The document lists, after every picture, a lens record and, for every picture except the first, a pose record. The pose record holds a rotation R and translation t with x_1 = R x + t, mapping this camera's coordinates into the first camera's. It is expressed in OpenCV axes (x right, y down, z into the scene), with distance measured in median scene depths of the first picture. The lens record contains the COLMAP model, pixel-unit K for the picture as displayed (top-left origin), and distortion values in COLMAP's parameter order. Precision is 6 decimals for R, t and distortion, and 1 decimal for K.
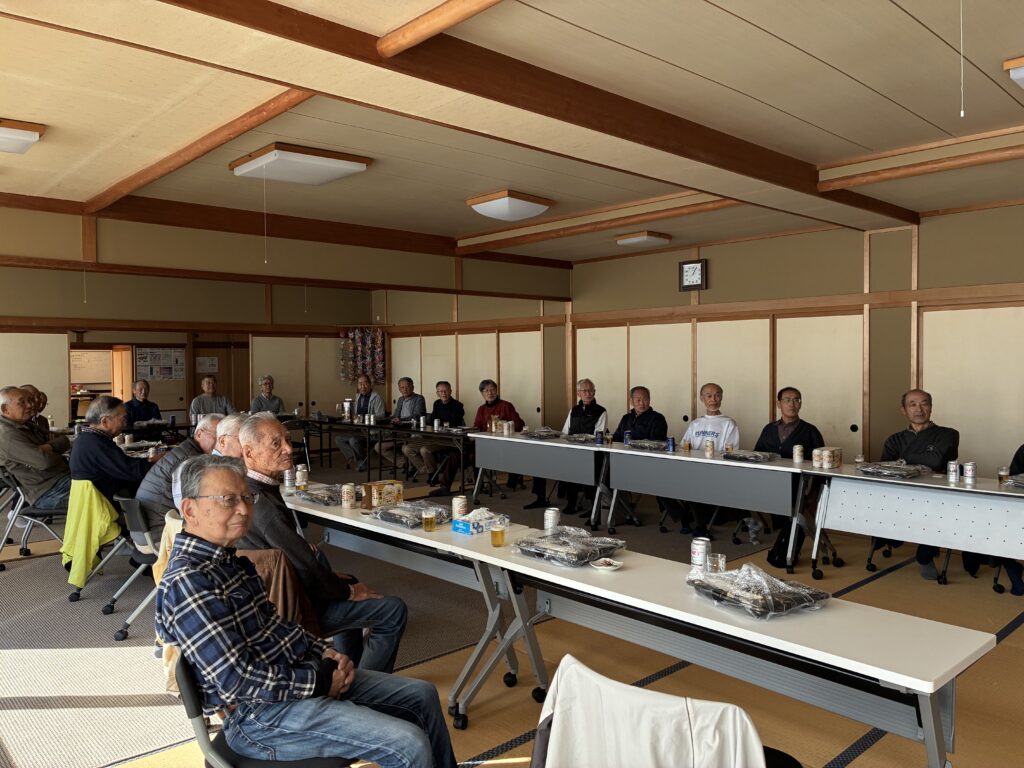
lens RADIAL K [[784.9, 0, 511.9], [0, 784.9, 386.3], [0, 0, 1]] dist [-0.006030, -0.016705]
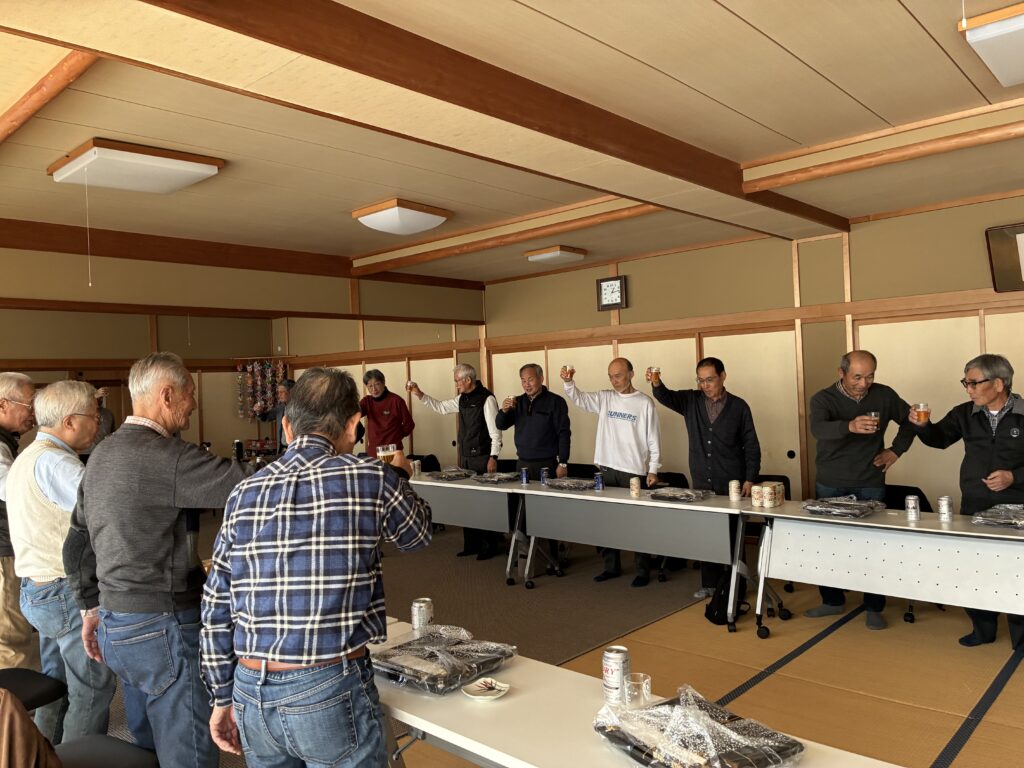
lens RADIAL K [[784.9, 0, 511.5], [0, 784.9, 380.8], [0, 0, 1]] dist [-0.006030, -0.016705]
pose [[0.995844, -0.031272, 0.085543, 0.041657], [0.034633, 0.998674, -0.038099, -0.010197], [-0.084239, 0.040903, 0.995606, 0.130440]]
